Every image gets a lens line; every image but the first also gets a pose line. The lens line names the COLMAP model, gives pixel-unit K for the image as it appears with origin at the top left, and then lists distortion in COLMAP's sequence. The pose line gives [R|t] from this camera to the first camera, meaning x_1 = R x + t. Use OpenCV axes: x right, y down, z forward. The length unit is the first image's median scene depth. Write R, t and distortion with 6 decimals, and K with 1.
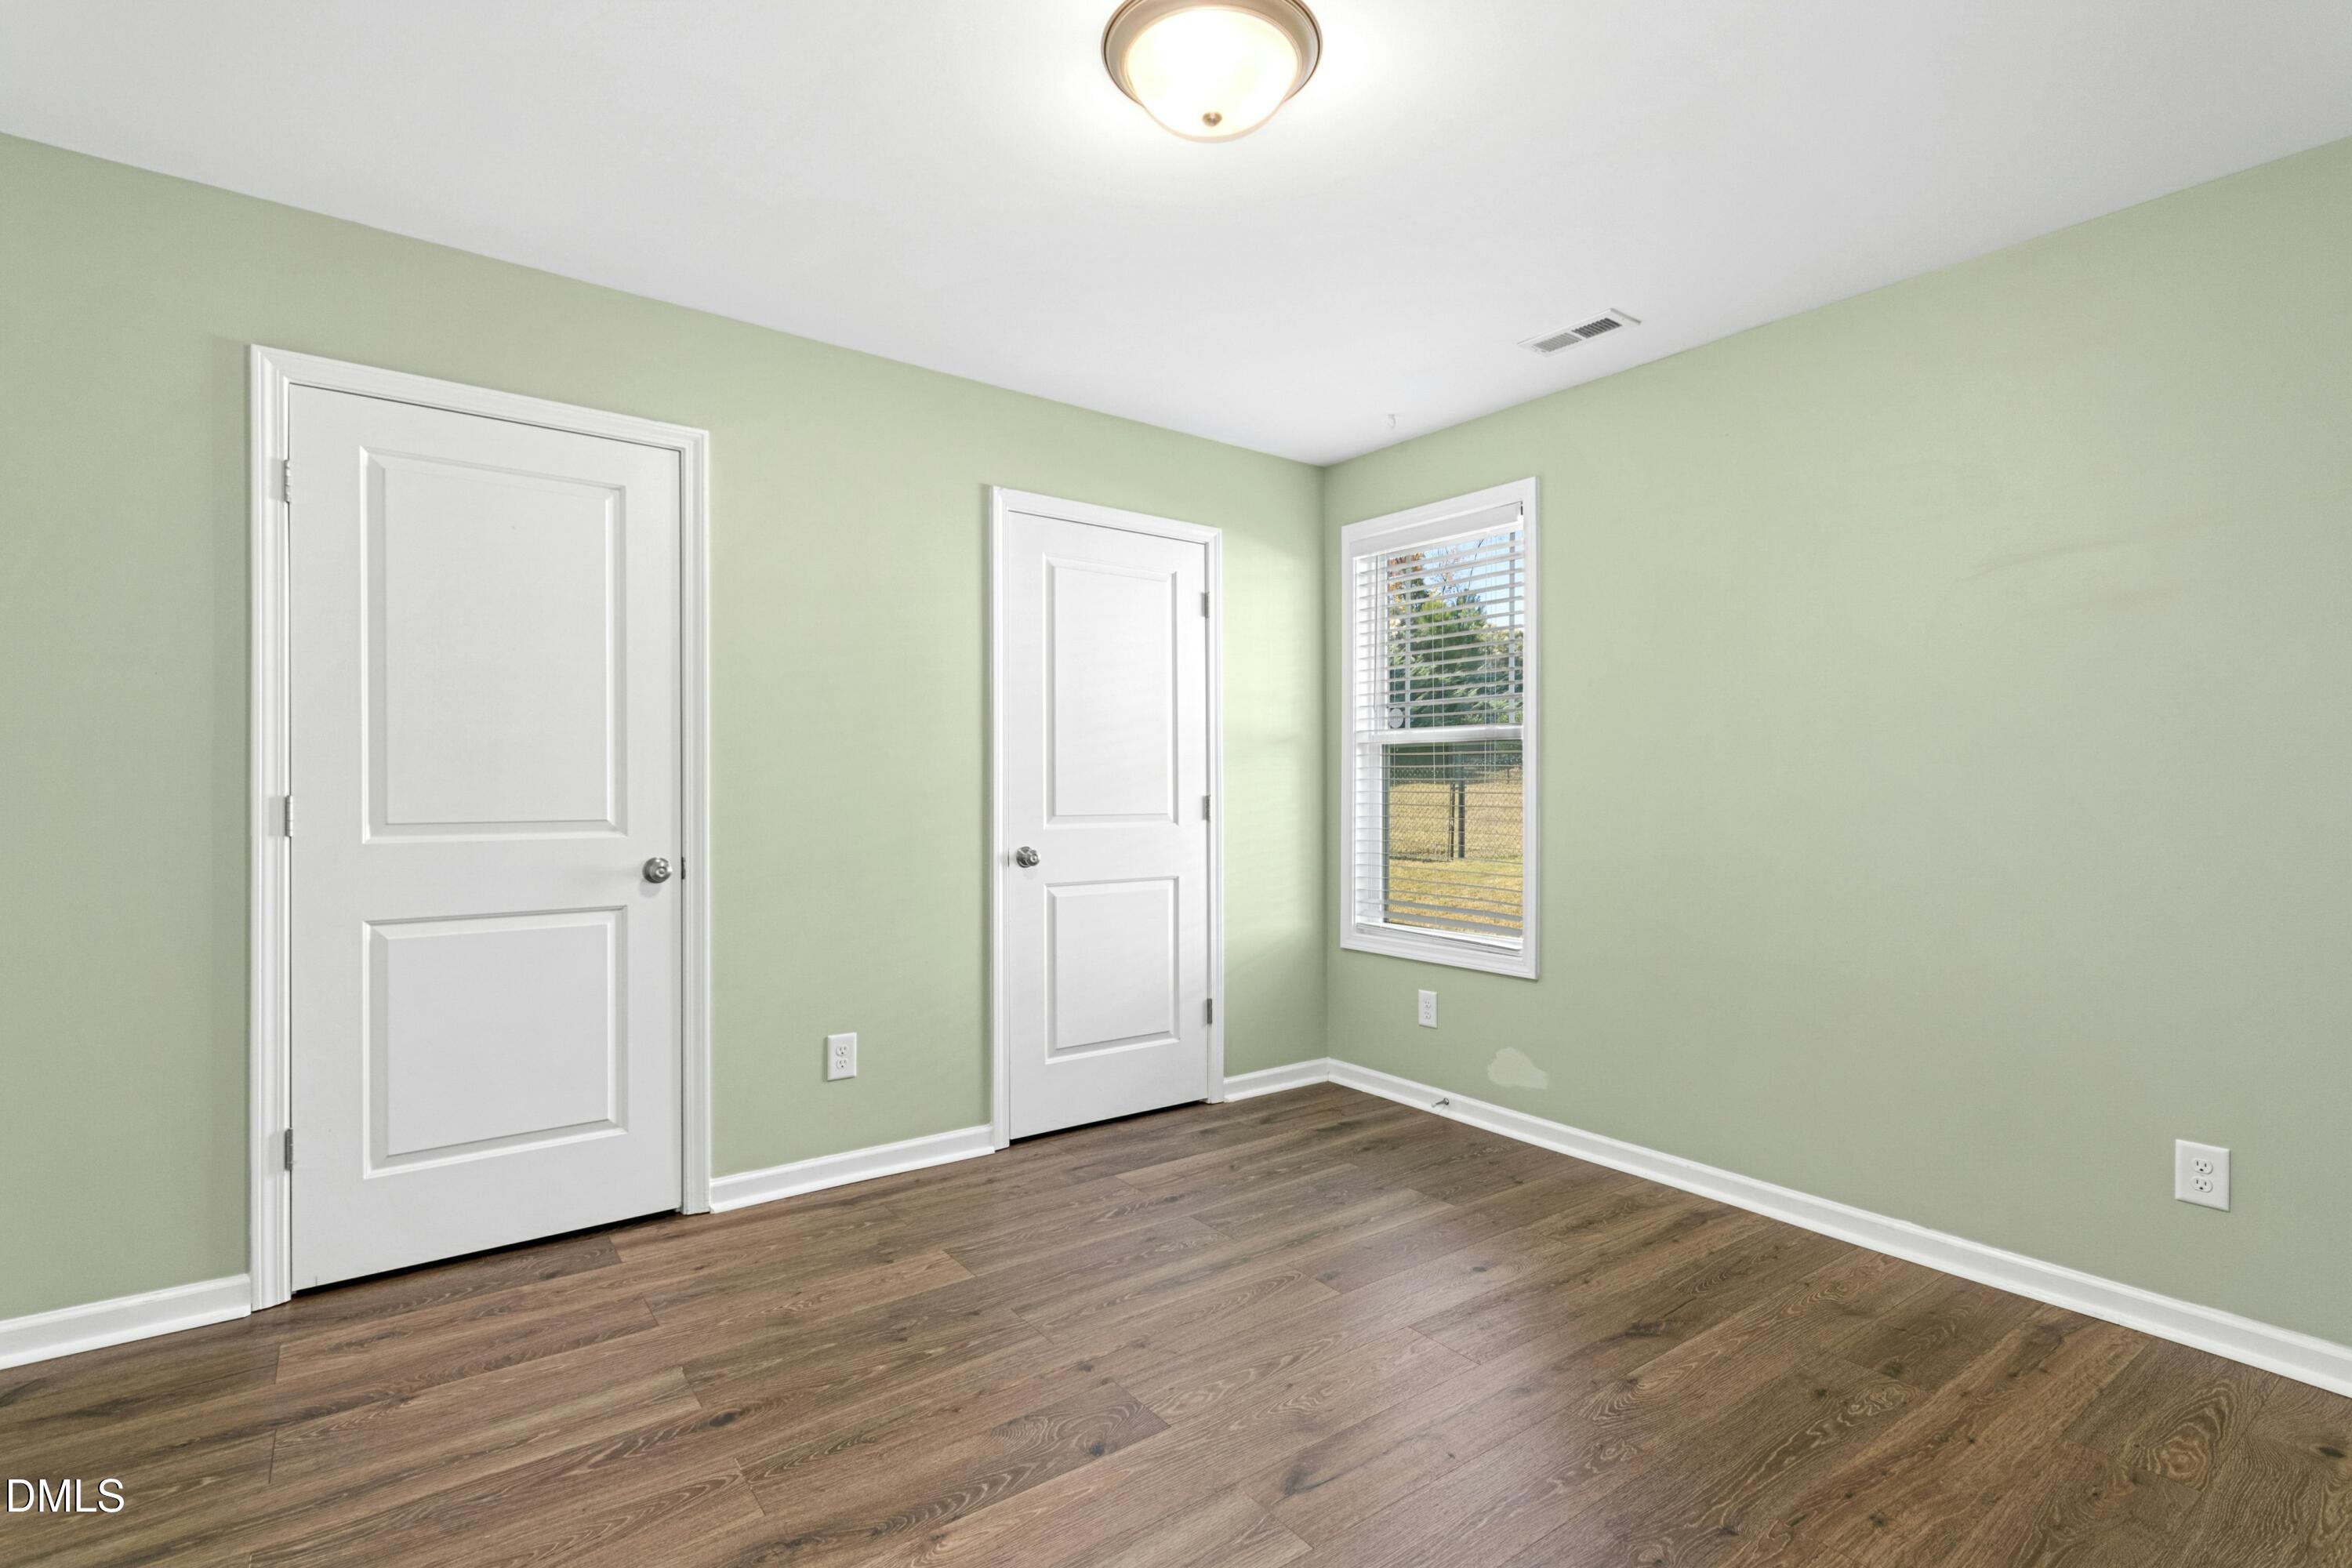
lens RADIAL K [[1136.8, 0, 1166.3], [0, 1136.8, 785.1], [0, 0, 1]] dist [0.002321, 0.000184]
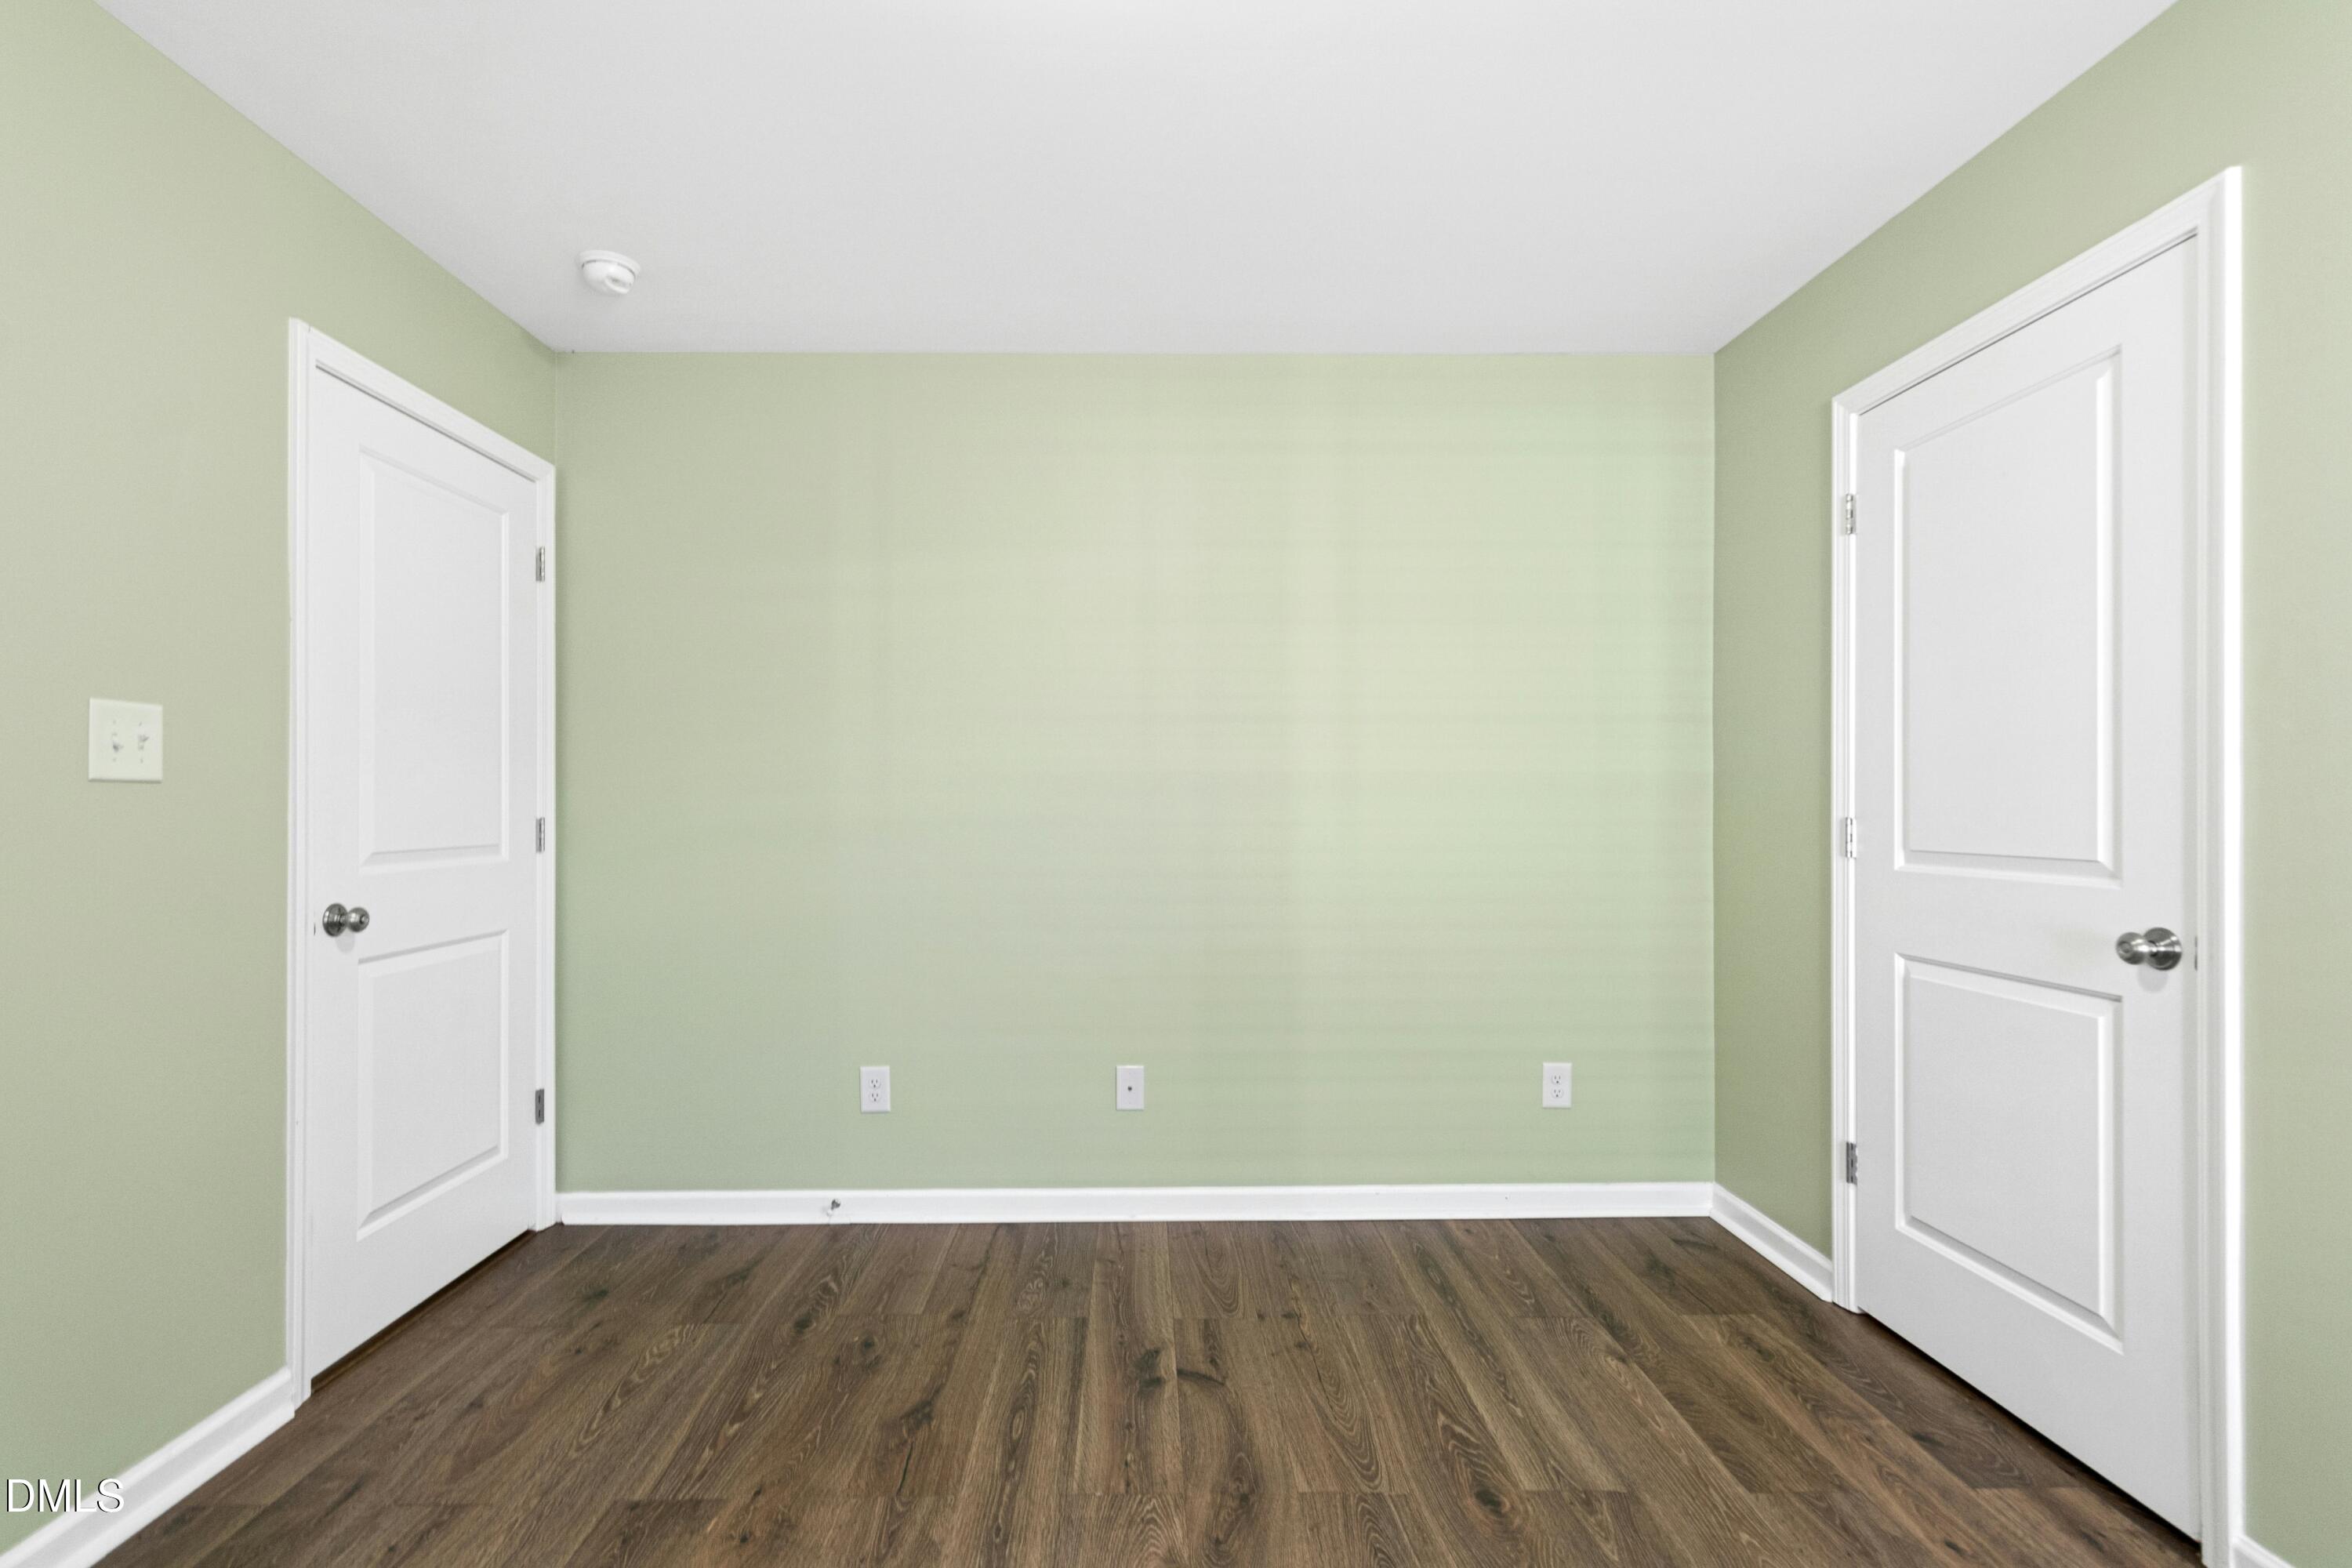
lens RADIAL K [[1136.8, 0, 1166.3], [0, 1136.8, 785.1], [0, 0, 1]] dist [0.002321, 0.000184]
pose [[-0.595712, -0.015691, -0.803045, 0.423673], [-0.002373, 0.999839, -0.017776, -0.000471], [0.803195, -0.008684, -0.595653, 1.112868]]
